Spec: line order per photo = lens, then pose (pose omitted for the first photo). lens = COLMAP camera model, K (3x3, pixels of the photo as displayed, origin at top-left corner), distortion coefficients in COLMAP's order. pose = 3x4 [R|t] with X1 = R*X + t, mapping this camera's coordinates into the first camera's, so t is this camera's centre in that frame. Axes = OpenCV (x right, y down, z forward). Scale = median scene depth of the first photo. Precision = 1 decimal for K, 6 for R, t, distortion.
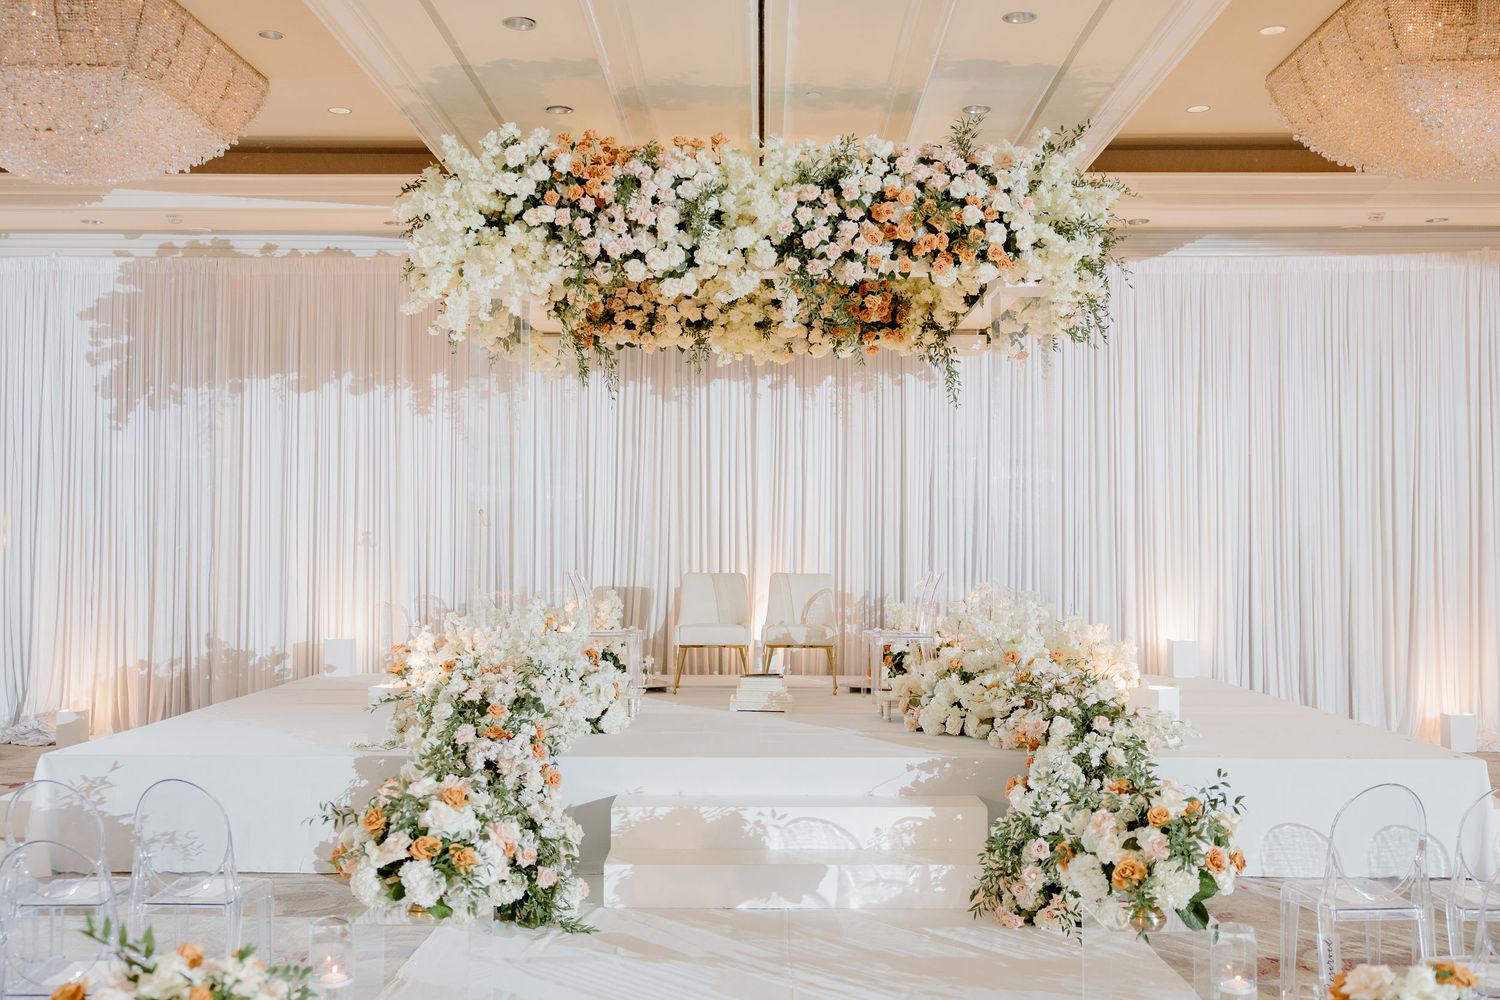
lens RADIAL K [[1507.3, 0, 747.7], [0, 1507.3, 499.4], [0, 0, 1]] dist [-0.001631, 0.000000]
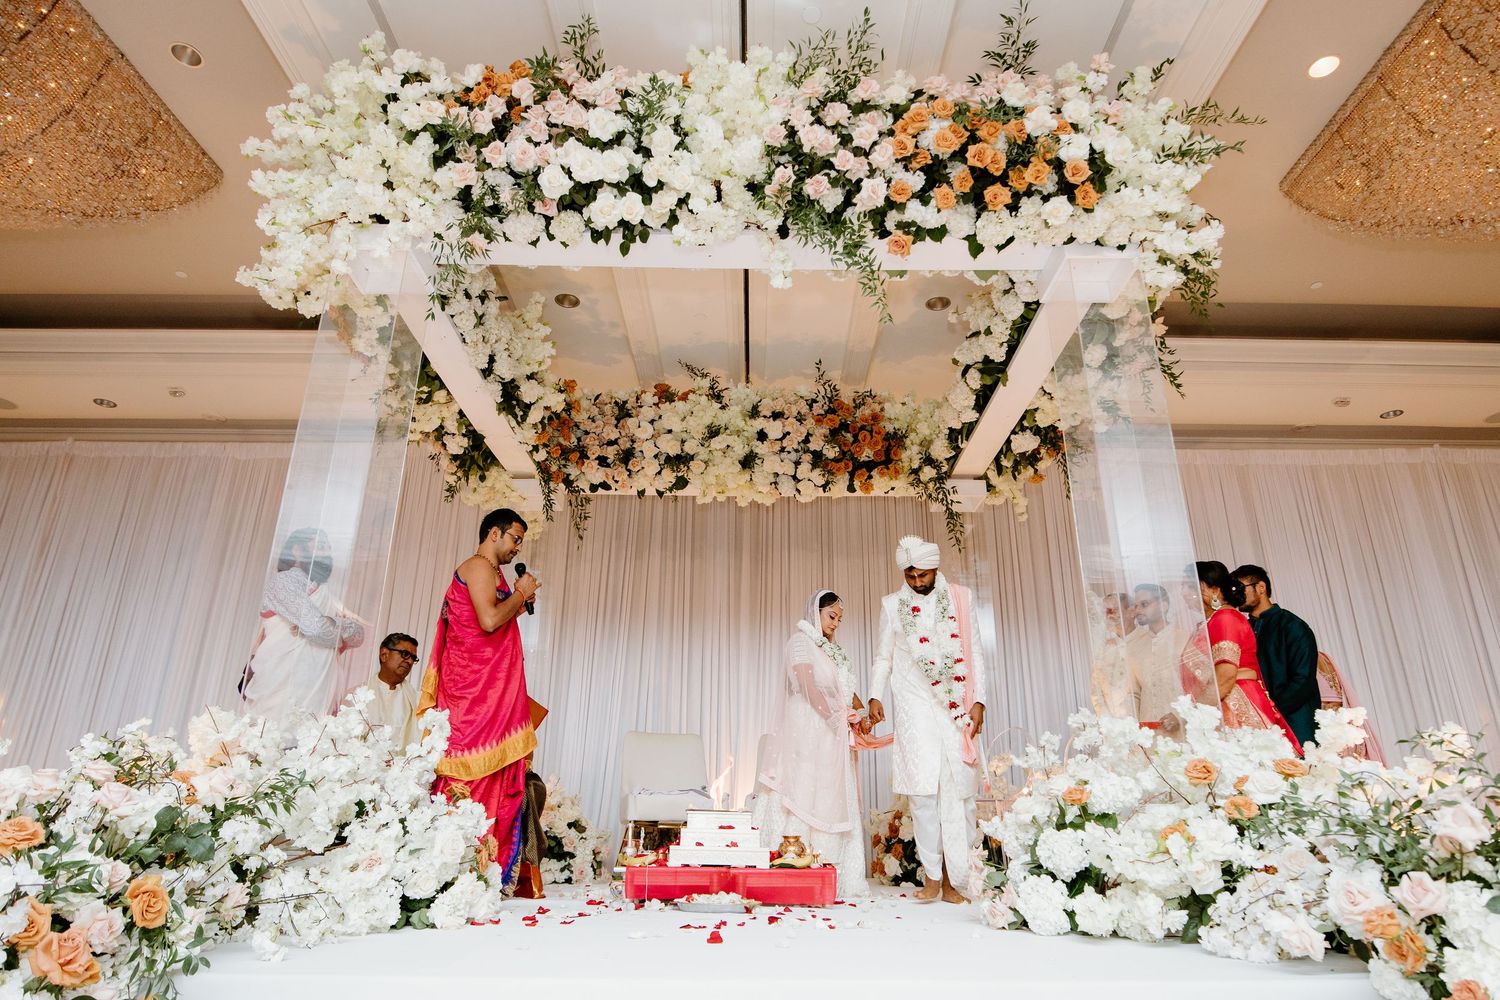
lens RADIAL K [[892.8, 0, 754.7], [0, 892.8, 498.6], [0, 0, 1]] dist [0.001371, 0.000281]
pose [[0.999914, 0.010934, 0.007279, 0.014622], [-0.008005, 0.946600, -0.322310, 0.110938], [-0.010414, 0.322224, 0.946606, 0.646318]]
